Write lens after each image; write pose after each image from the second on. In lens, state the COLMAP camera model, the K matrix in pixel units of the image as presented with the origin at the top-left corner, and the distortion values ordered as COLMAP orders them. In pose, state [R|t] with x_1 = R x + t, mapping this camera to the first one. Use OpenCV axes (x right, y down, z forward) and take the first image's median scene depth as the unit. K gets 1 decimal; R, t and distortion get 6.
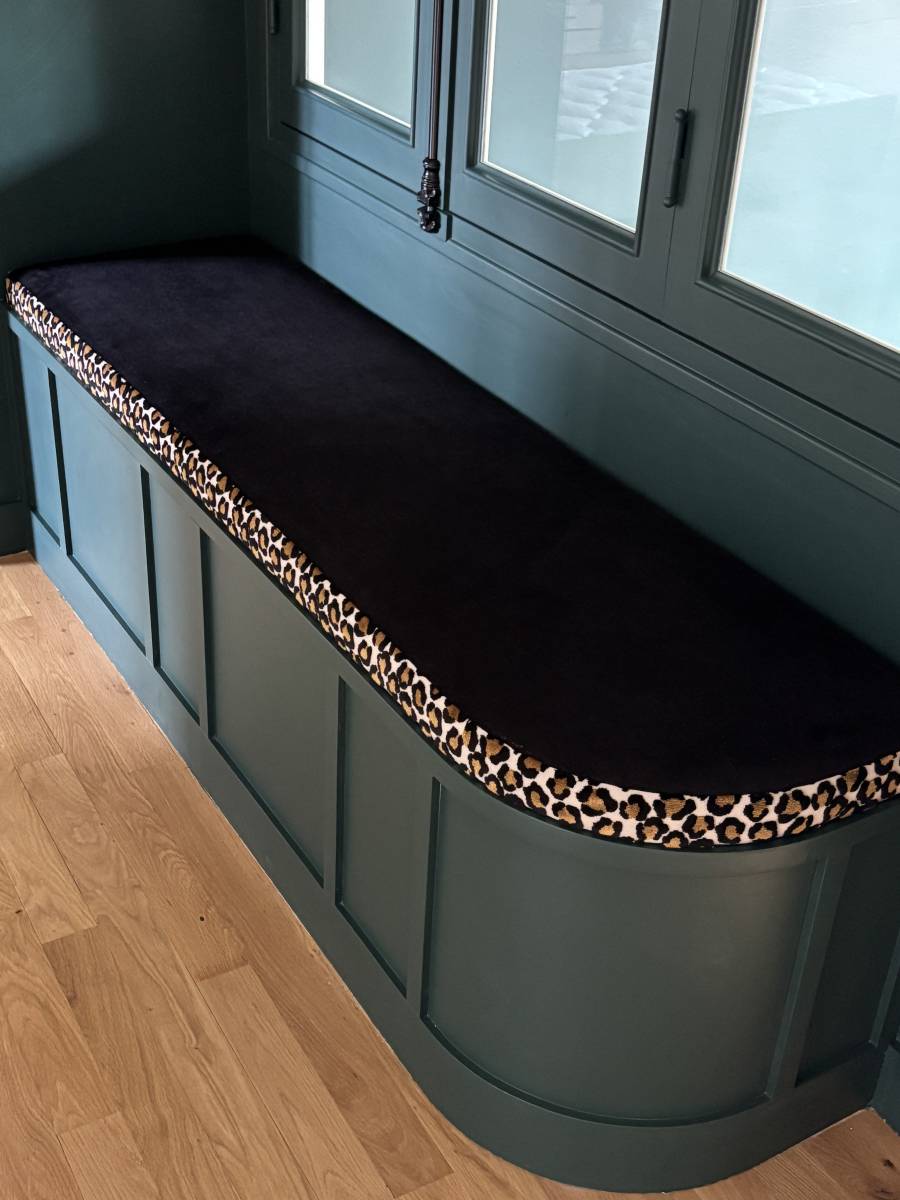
lens RADIAL K [[1478.4, 0, 448.6], [0, 1478.4, 603.6], [0, 0, 1]] dist [0.007838, 0.000000]
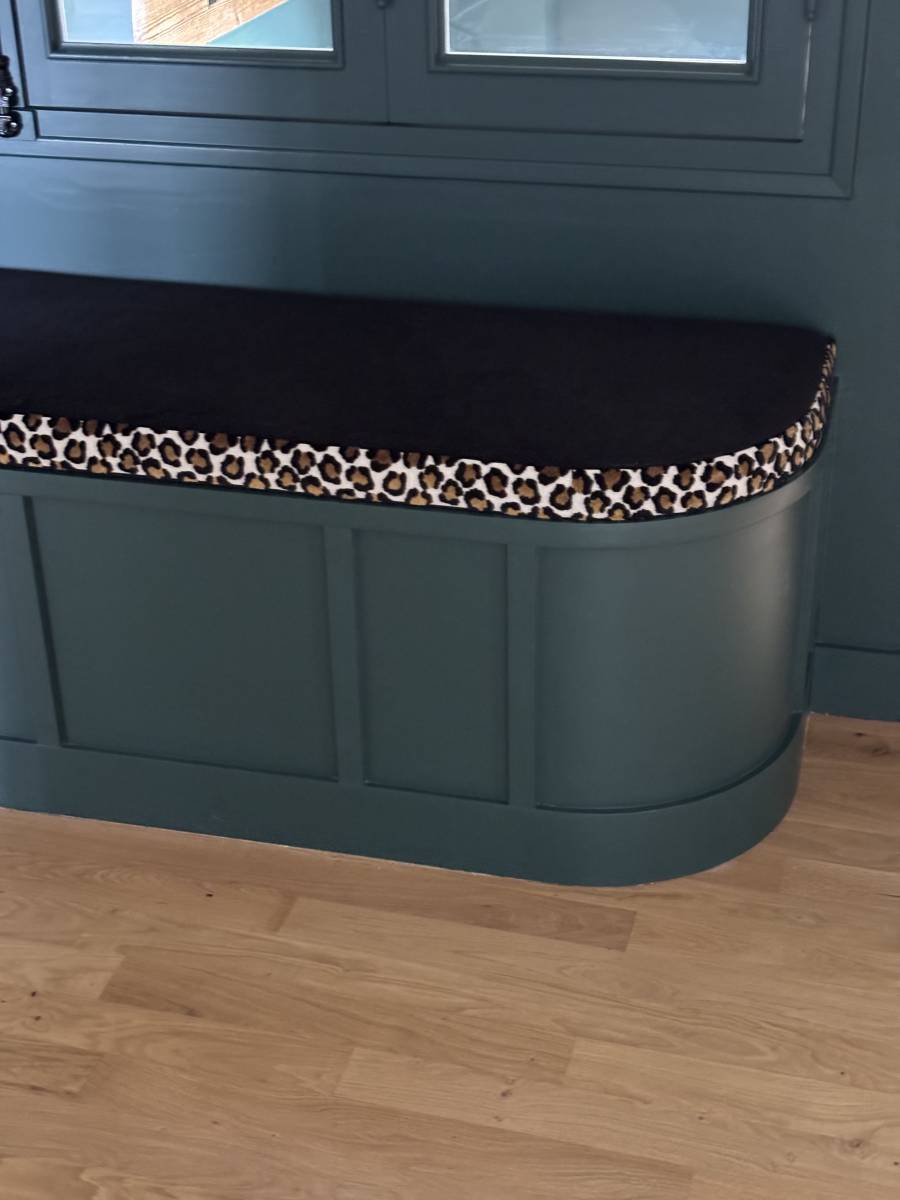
lens RADIAL K [[1811.4, 0, 449.3], [0, 1811.4, 598.3], [0, 0, 1]] dist [0.036284, 0.000000]
pose [[0.708009, -0.392036, 0.587393, -0.718365], [0.404921, 0.906815, 0.117155, -0.022592], [-0.578586, 0.154901, 0.800777, 0.006172]]
